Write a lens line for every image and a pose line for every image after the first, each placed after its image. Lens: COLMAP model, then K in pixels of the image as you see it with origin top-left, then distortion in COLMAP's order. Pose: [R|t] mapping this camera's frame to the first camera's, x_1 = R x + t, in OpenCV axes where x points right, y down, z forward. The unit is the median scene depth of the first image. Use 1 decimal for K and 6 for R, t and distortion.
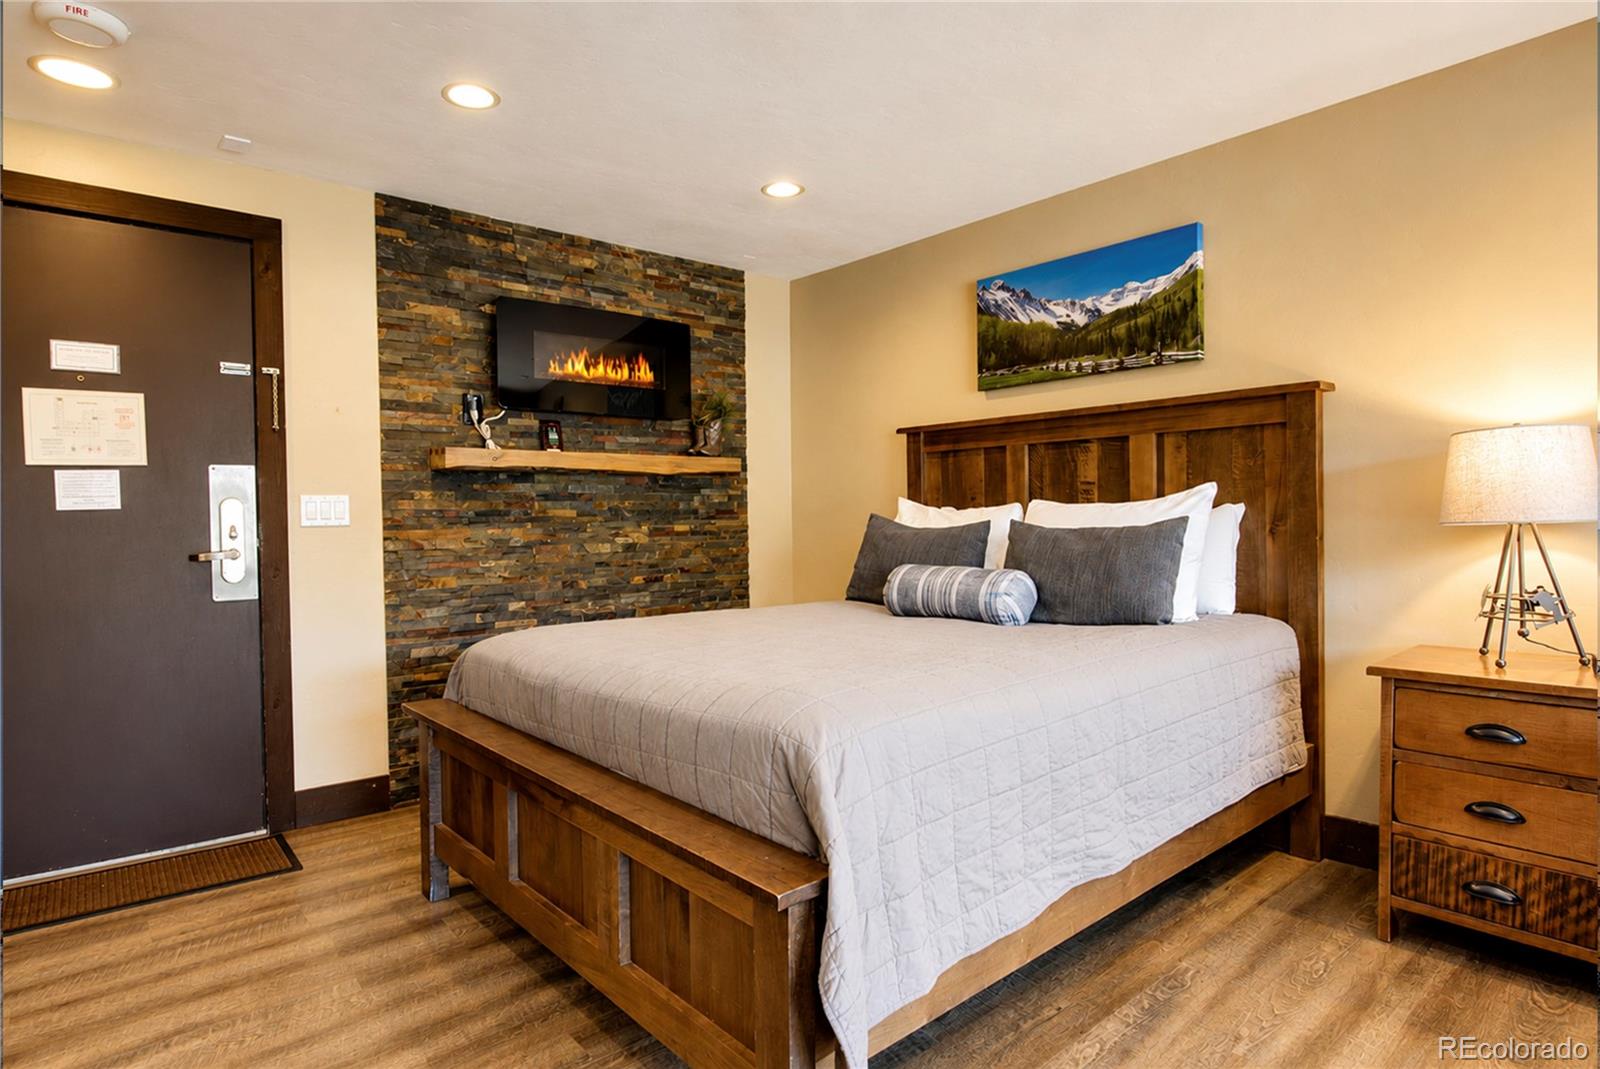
lens RADIAL K [[898.0, 0, 800.0], [0, 898.0, 534.5], [0, 0, 1]] dist [0.000636, -0.000490]
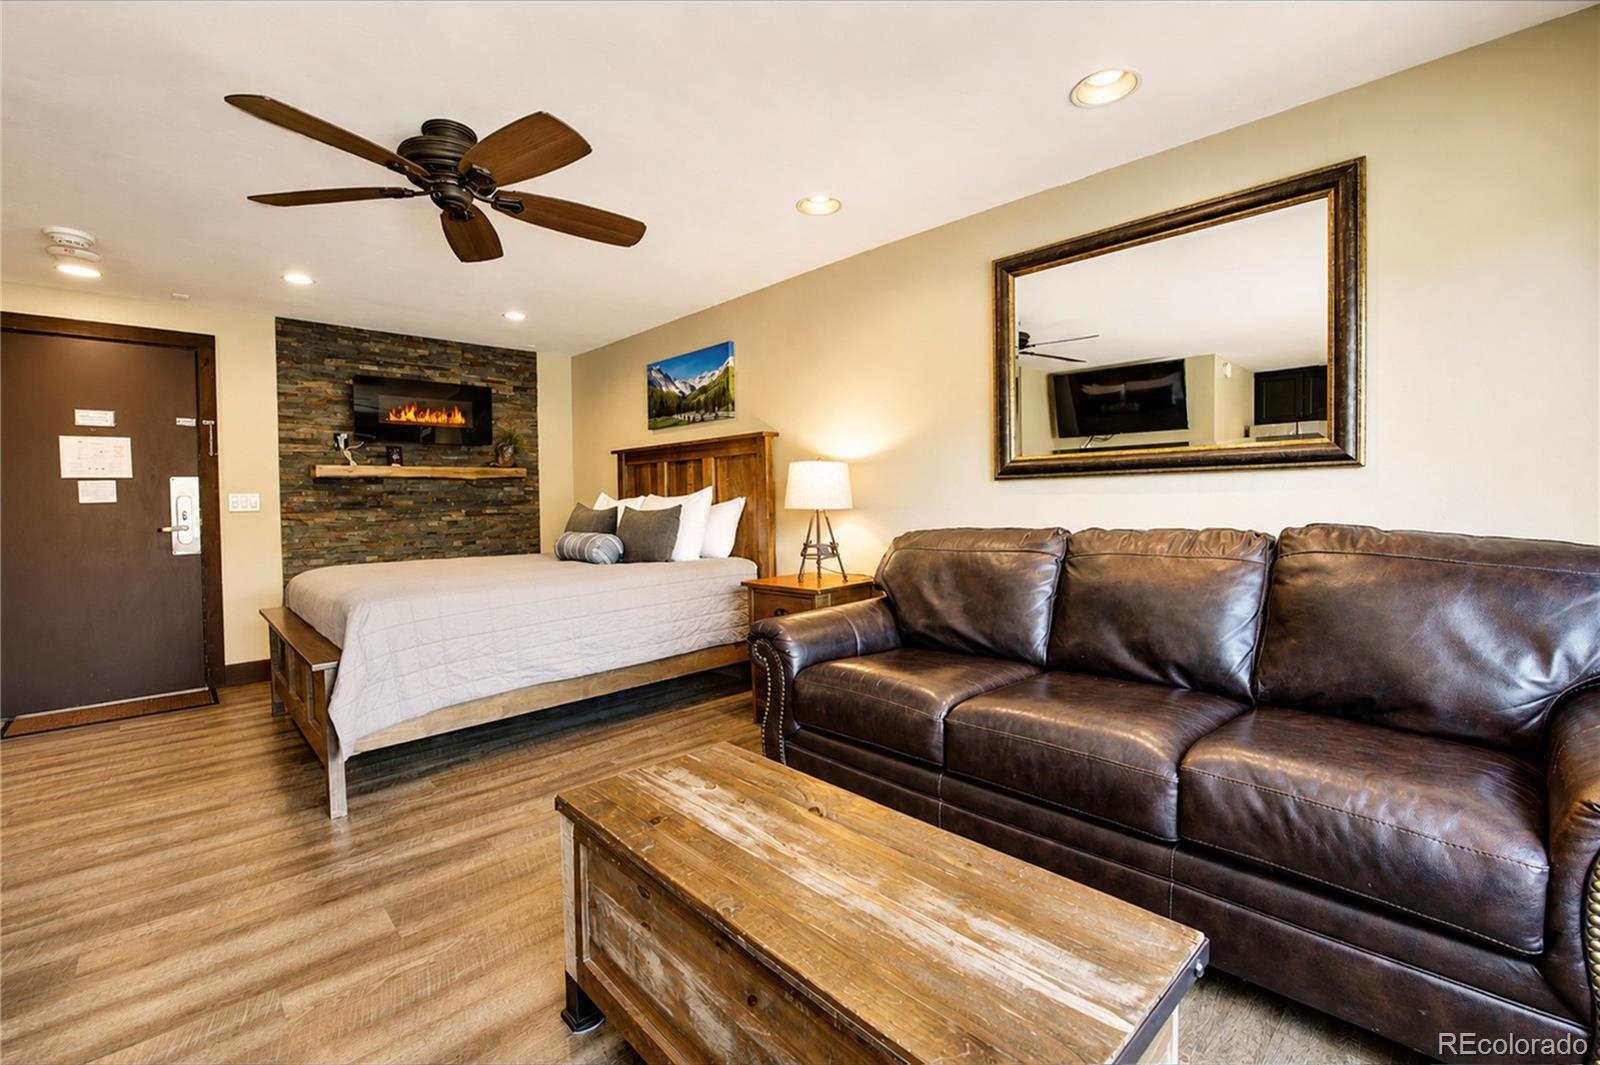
lens RADIAL K [[695.7, 0, 795.4], [0, 695.7, 512.6], [0, 0, 1]] dist [-0.018183, -0.000058]
pose [[0.998999, -0.004080, 0.044535, 0.451470], [0.004078, 0.999992, 0.000139, -0.003134], [-0.044535, 0.000043, 0.999008, -0.350198]]
